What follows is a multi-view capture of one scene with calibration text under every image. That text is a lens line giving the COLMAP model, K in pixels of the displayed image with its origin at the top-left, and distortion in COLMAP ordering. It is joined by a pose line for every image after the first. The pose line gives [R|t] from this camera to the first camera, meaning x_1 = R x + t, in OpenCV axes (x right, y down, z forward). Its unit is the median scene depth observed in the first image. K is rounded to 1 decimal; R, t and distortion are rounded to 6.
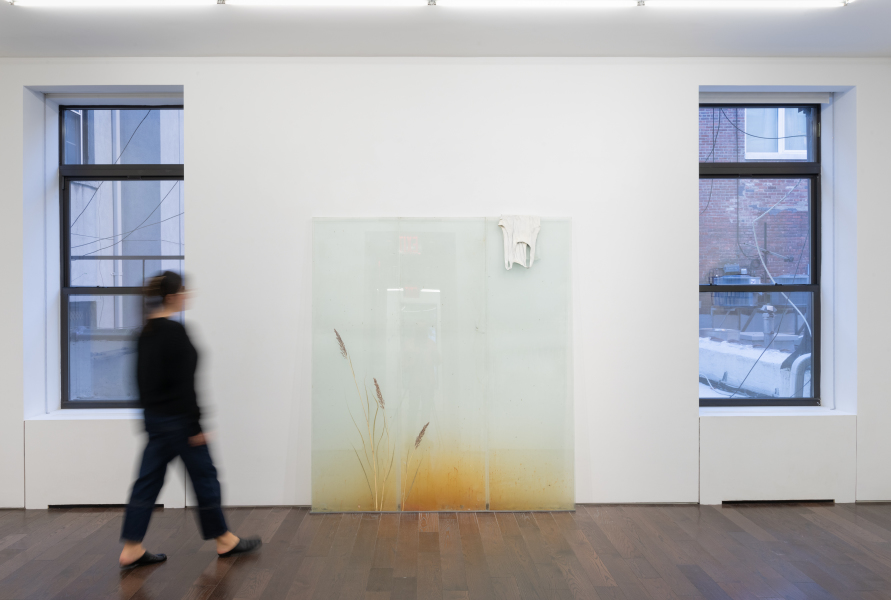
lens RADIAL K [[681.9, 0, 445.5], [0, 681.9, 300.0], [0, 0, 1]] dist [0.006981, -0.051000]
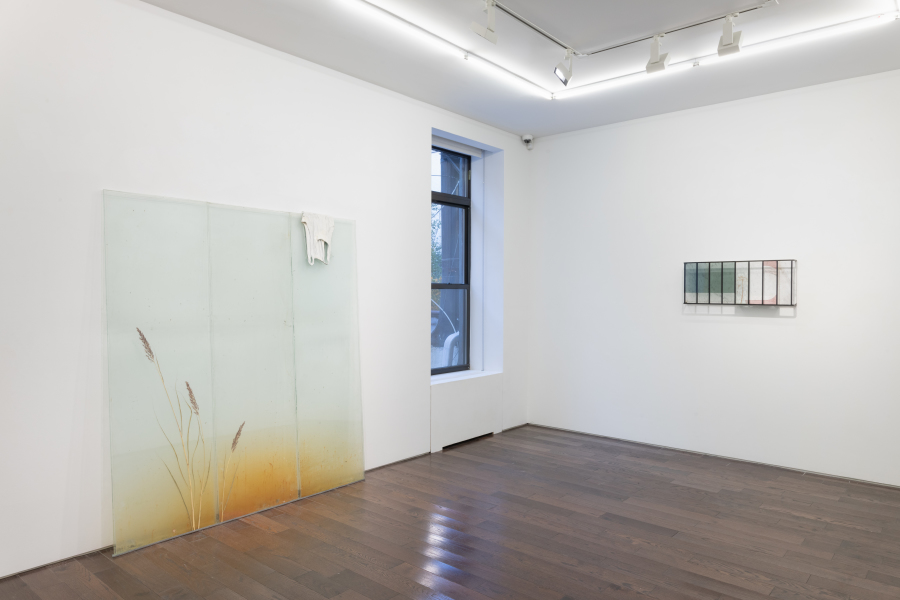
lens RADIAL K [[595.3, 0, 450.0], [0, 595.3, 300.0], [0, 0, 1]] dist [-0.005767, -0.002338]
pose [[0.656232, -0.002666, 0.754555, -0.458759], [-0.003426, 0.999973, 0.006513, 0.002792], [-0.754552, -0.006859, 0.656205, 0.237536]]
